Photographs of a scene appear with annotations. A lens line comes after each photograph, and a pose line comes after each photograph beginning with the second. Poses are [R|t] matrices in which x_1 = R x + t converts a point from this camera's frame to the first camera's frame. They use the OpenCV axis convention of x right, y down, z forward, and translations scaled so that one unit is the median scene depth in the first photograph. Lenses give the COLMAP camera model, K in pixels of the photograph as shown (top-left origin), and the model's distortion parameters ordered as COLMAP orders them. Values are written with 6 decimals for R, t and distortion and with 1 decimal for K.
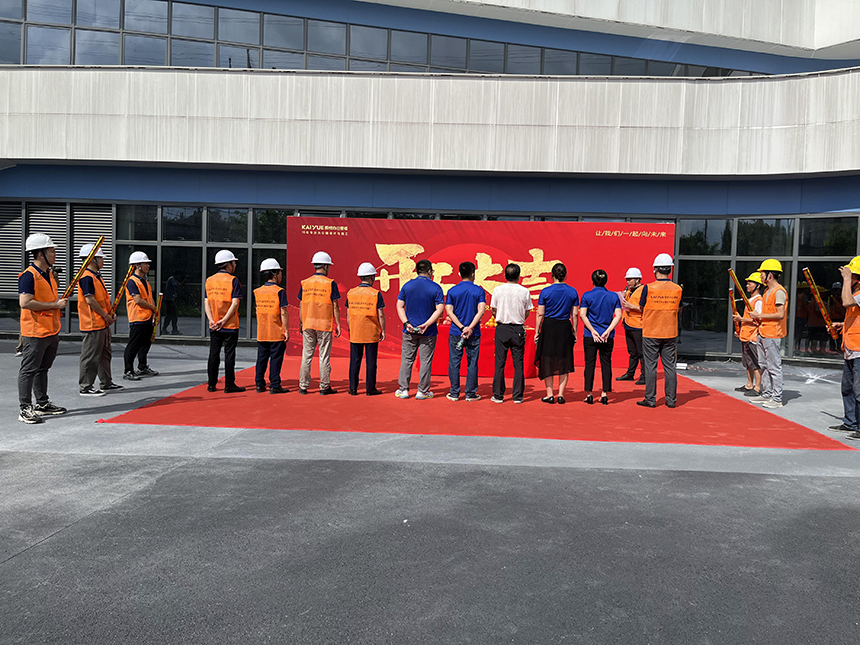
lens RADIAL K [[665.5, 0, 429.7], [0, 665.5, 309.0], [0, 0, 1]] dist [-0.001665, -0.005190]
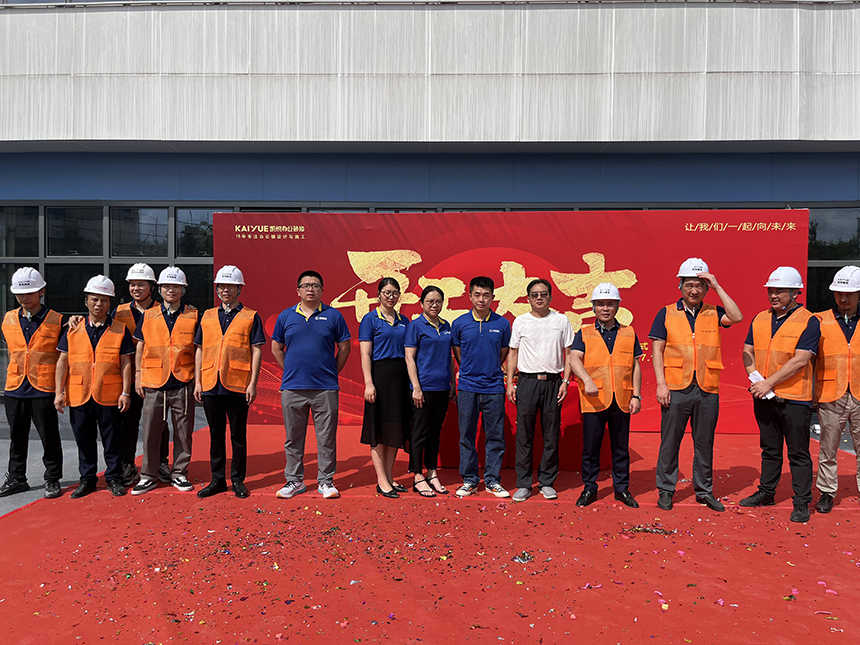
lens RADIAL K [[665.5, 0, 429.7], [0, 665.5, 309.0], [0, 0, 1]] dist [-0.001665, -0.005190]
pose [[0.999765, -0.021563, 0.002044, -0.002369], [0.021617, 0.999270, -0.031485, -0.017632], [-0.001364, 0.031522, 0.999502, 0.329588]]
